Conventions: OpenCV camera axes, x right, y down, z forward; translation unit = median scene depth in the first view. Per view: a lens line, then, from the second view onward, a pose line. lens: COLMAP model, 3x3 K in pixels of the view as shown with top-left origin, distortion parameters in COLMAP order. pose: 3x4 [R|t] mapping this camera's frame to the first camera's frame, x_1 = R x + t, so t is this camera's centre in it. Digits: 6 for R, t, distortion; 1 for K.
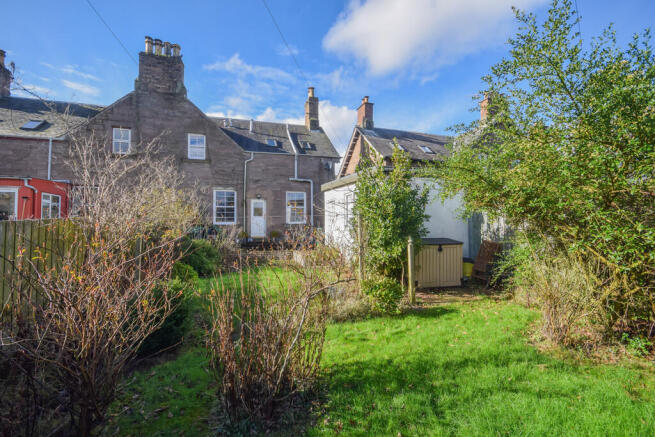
lens RADIAL K [[294.6, 0, 327.5], [0, 294.6, 218.5], [0, 0, 1]] dist [-0.000516, -0.000150]
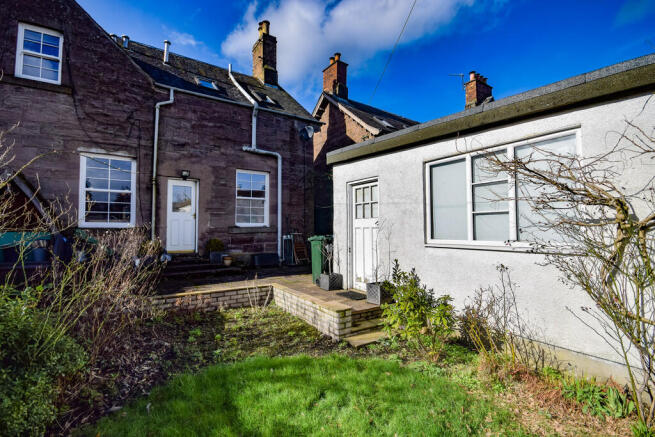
lens RADIAL K [[301.0, 0, 327.5], [0, 301.0, 218.5], [0, 0, 1]] dist [-0.001647, -0.000828]
pose [[0.959747, 0.015342, 0.280448, -0.135350], [-0.013799, 0.999877, -0.007477, 0.003655], [-0.280528, 0.003306, 0.959840, 0.408037]]
